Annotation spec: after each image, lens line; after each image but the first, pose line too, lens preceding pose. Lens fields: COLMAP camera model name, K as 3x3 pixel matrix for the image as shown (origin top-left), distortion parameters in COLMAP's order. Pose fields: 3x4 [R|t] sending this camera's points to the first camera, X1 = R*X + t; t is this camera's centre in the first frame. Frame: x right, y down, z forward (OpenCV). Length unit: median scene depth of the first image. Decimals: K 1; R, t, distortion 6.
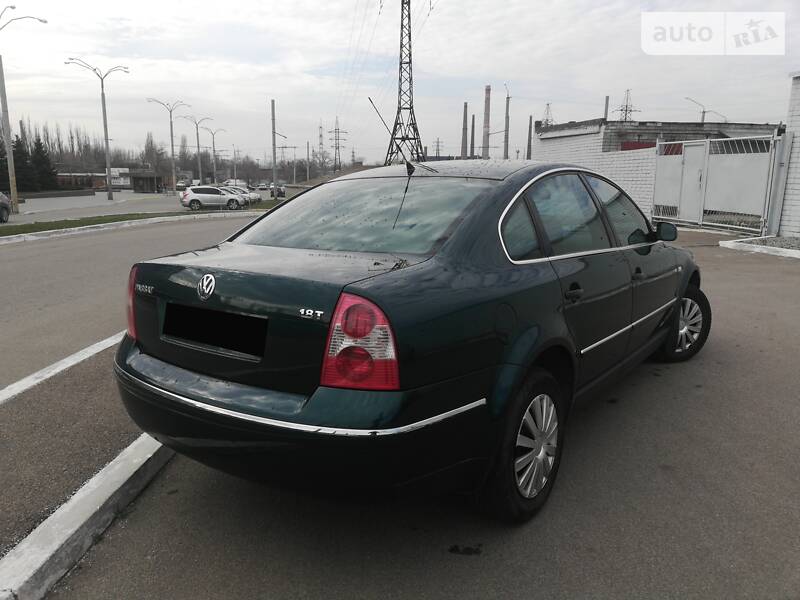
lens RADIAL K [[603.8, 0, 400.0], [0, 603.8, 300.0], [0, 0, 1]] dist [-0.003743, -0.004248]
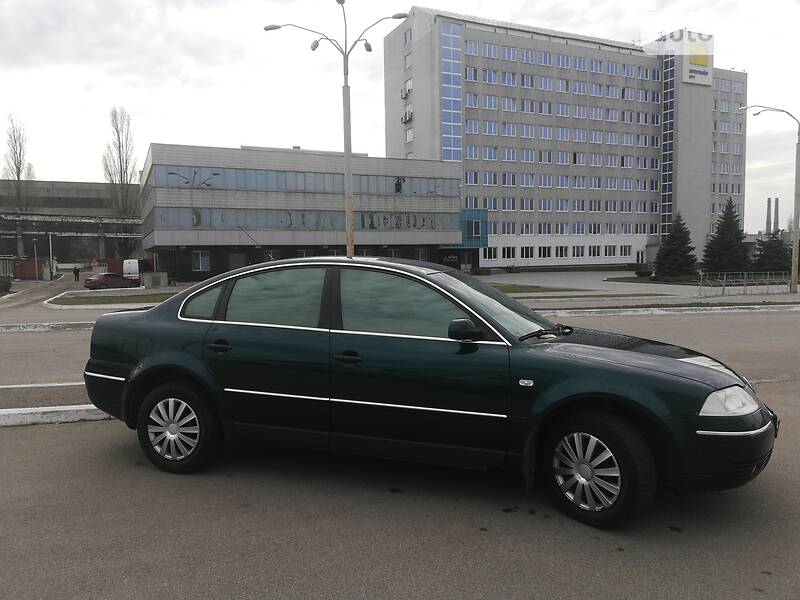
lens RADIAL K [[597.5, 0, 396.2], [0, 597.5, 297.8], [0, 0, 1]] dist [0.044892, -0.059871]
pose [[0.305551, 0.049112, -0.950908, 0.112345], [-0.174145, 0.984707, -0.005099, -0.012437], [0.936115, 0.167154, 0.309431, 0.056254]]
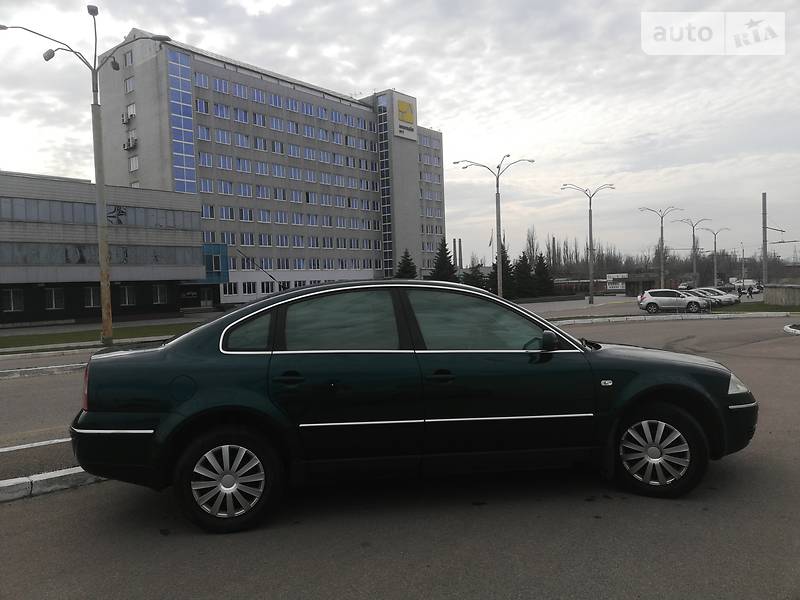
lens RADIAL K [[597.5, 0, 396.2], [0, 597.5, 297.8], [0, 0, 1]] dist [0.044892, -0.059871]
pose [[0.690870, -0.021229, -0.722667, 0.087806], [-0.102908, 0.986504, -0.127359, -0.002930], [0.715617, 0.162356, 0.679361, 0.013182]]
